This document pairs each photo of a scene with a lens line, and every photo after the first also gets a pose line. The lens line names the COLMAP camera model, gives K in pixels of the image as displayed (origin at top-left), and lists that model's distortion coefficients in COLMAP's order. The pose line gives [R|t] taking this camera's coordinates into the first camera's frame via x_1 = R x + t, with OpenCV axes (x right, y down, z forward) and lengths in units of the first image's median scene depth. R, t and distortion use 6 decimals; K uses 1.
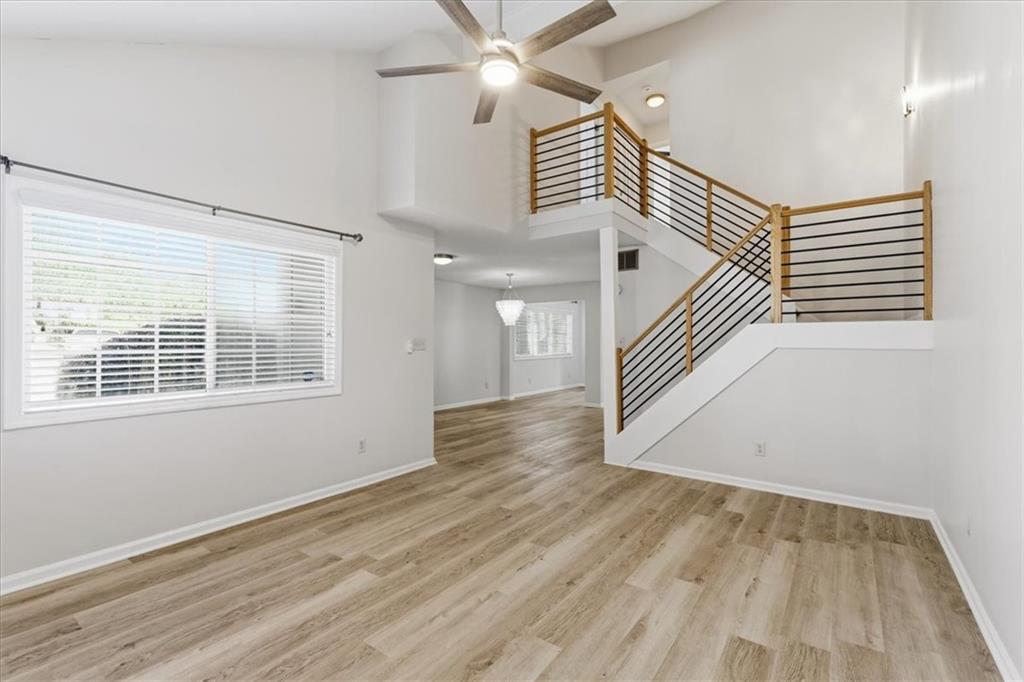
lens RADIAL K [[463.3, 0, 511.0], [0, 463.3, 338.6], [0, 0, 1]] dist [0.002686, 0.000403]
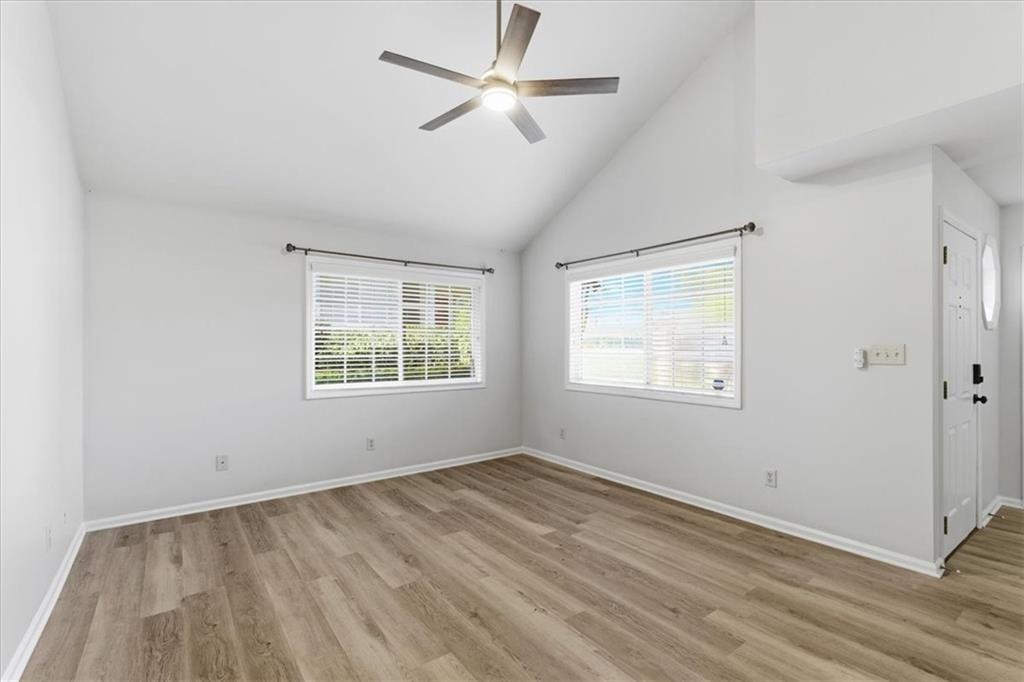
lens RADIAL K [[463.3, 0, 510.2], [0, 463.3, 341.4], [0, 0, 1]] dist [0.002686, 0.000403]
pose [[-0.303501, -0.011385, -0.952763, 0.794461], [0.005238, 0.999894, -0.013617, 0.000561], [0.952817, -0.009123, -0.303409, 1.088559]]
